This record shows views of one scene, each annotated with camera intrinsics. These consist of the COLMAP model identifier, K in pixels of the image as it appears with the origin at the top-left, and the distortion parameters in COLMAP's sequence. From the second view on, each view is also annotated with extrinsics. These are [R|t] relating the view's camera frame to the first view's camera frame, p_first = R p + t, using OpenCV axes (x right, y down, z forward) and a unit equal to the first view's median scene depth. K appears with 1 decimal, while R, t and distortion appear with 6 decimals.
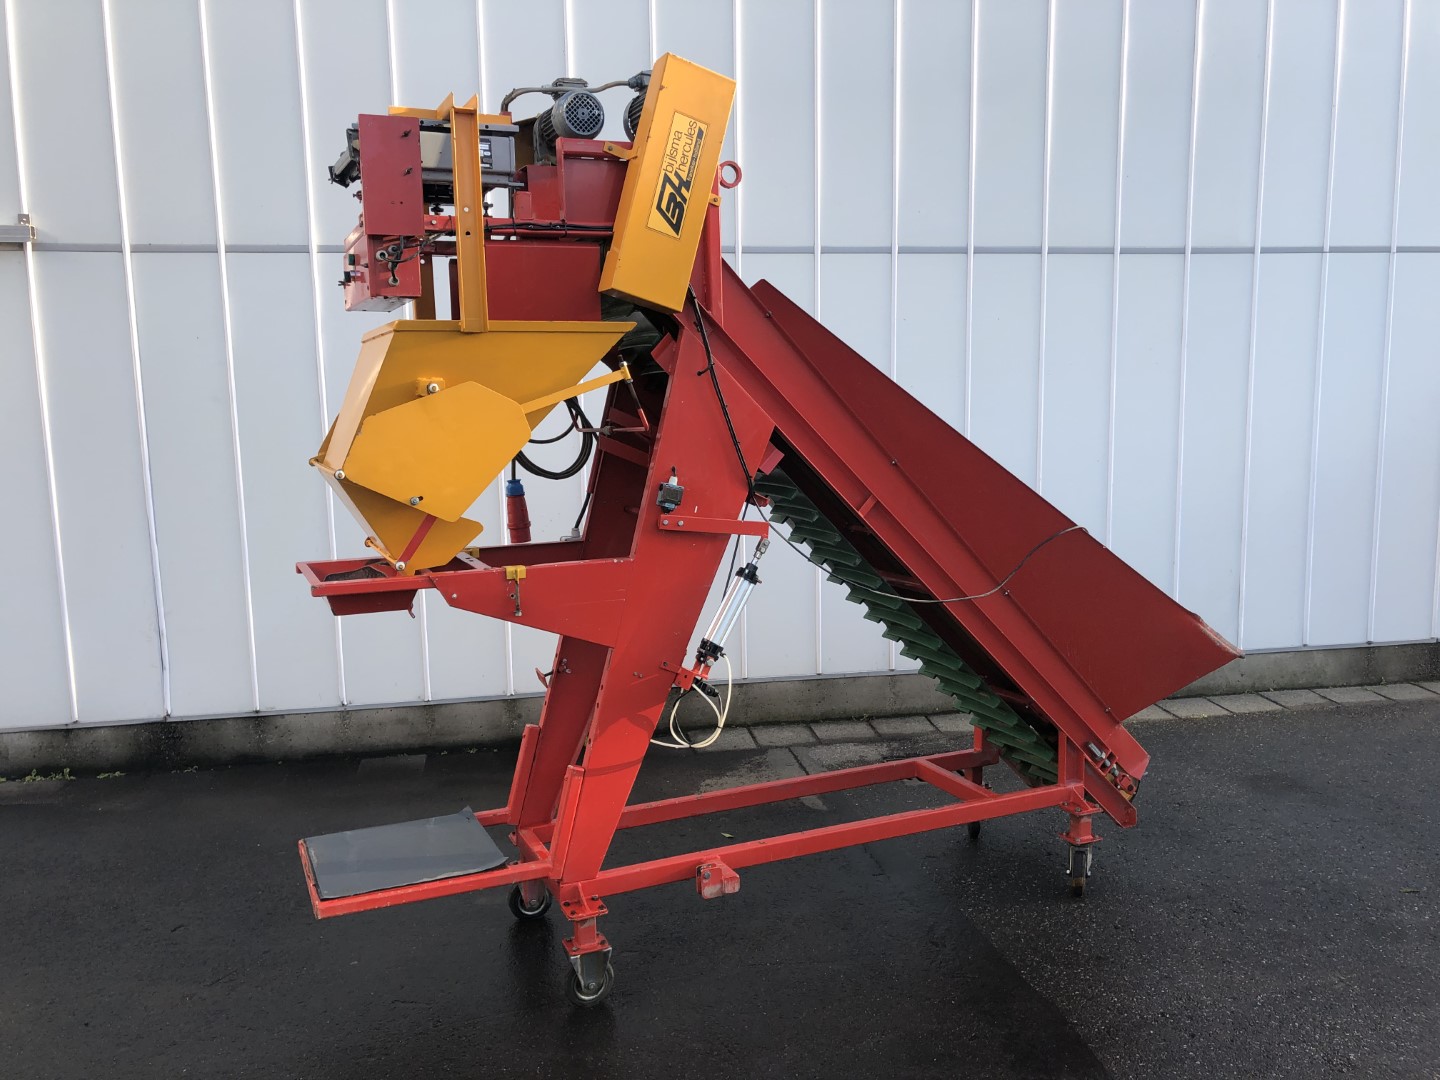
lens RADIAL K [[1179.0, 0, 692.8], [0, 1179.0, 516.4], [0, 0, 1]] dist [0.037430, -0.001510]
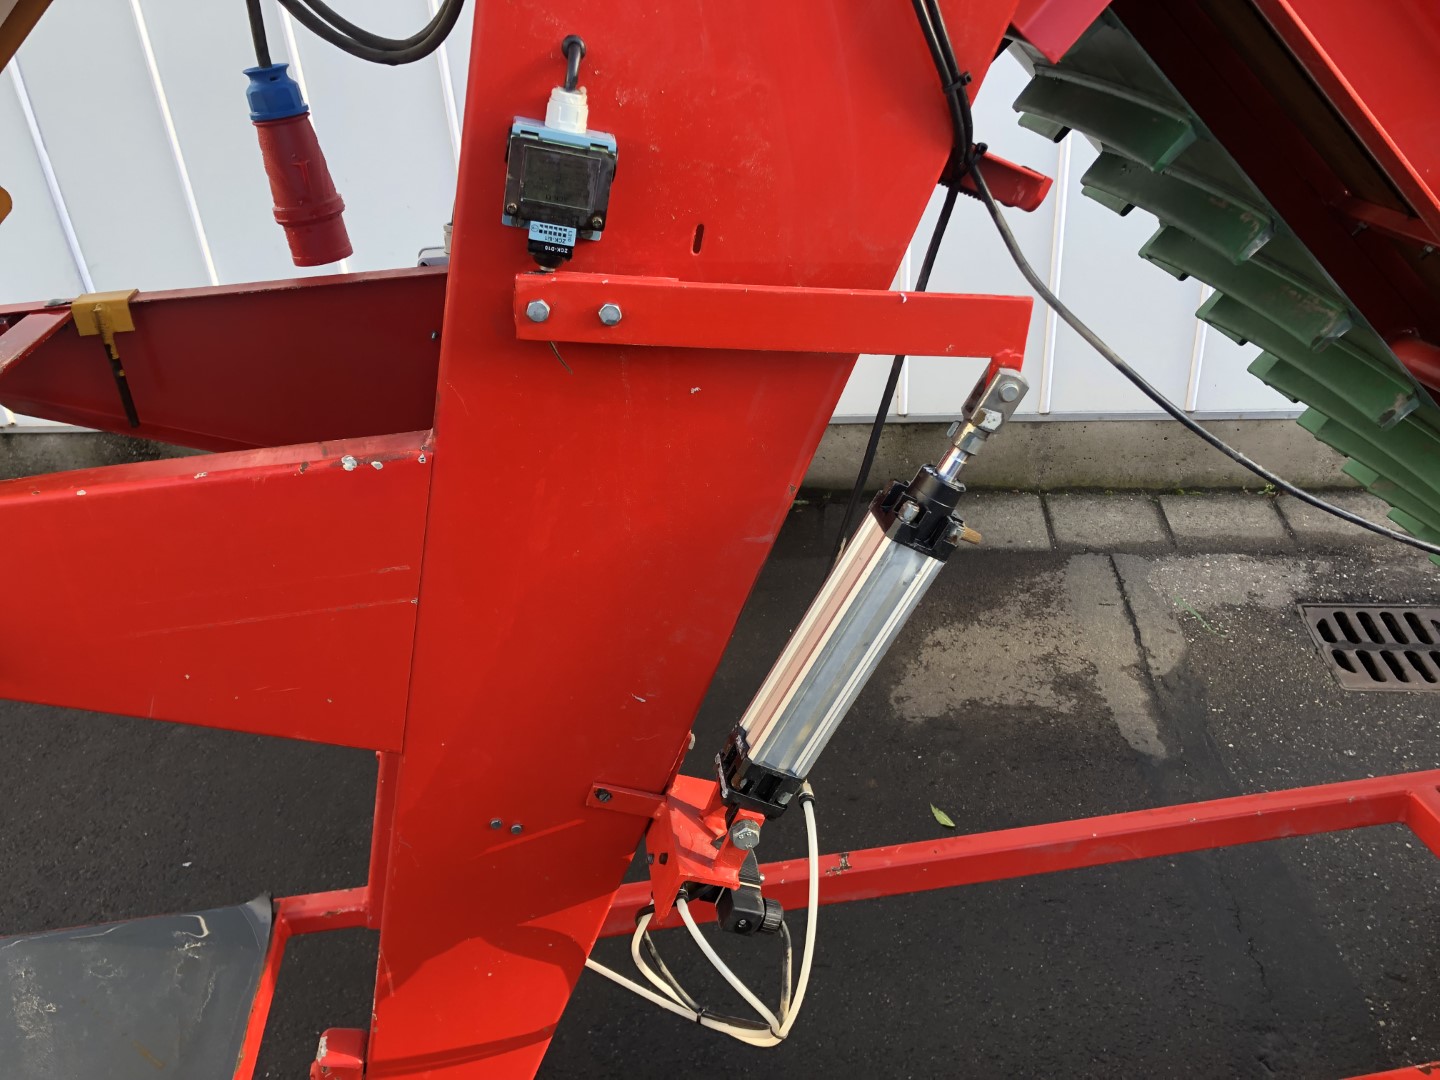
lens RADIAL K [[1183.9, 0, 720.0], [0, 1183.9, 540.0], [0, 0, 1]] dist [0.000326, 0.000311]
pose [[0.964760, 0.093999, -0.245767, 0.040835], [0.009534, 0.920913, 0.389652, -0.024873], [0.262957, -0.378264, 0.887564, 0.468160]]
